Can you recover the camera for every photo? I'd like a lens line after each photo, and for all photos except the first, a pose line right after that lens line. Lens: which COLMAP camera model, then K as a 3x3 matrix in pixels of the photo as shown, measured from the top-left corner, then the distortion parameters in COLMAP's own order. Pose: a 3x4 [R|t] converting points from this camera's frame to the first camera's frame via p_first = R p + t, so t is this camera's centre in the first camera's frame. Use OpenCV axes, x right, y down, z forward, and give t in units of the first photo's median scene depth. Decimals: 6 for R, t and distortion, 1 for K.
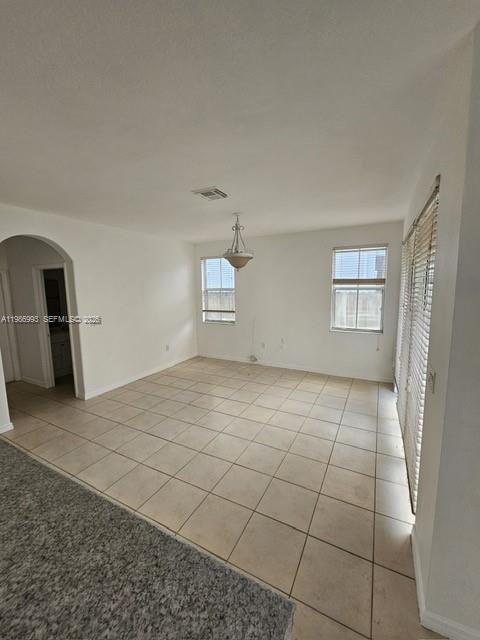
lens RADIAL K [[263.3, 0, 239.9], [0, 263.3, 321.9], [0, 0, 1]] dist [-0.000108, -0.000067]
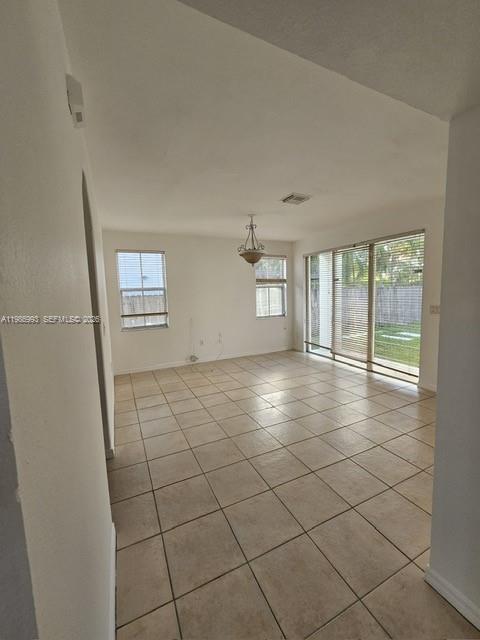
lens RADIAL K [[263.3, 0, 244.2], [0, 263.3, 318.7], [0, 0, 1]] dist [-0.000108, -0.000067]
pose [[0.579553, -0.087169, 0.810259, -0.750788], [0.137782, 0.990430, 0.008001, 0.012639], [-0.803203, 0.107002, 0.586017, 0.311028]]
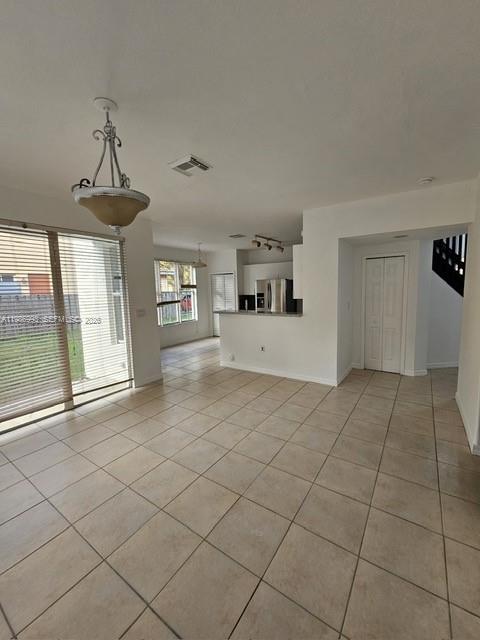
lens RADIAL K [[263.3, 0, 242.0], [0, 263.3, 315.7], [0, 0, 1]] dist [-0.000108, -0.000067]
pose [[-0.994234, 0.024167, 0.104471, -0.209852], [0.048896, 0.969263, 0.241119, -0.121021], [-0.095432, 0.244837, -0.964856, 1.155388]]
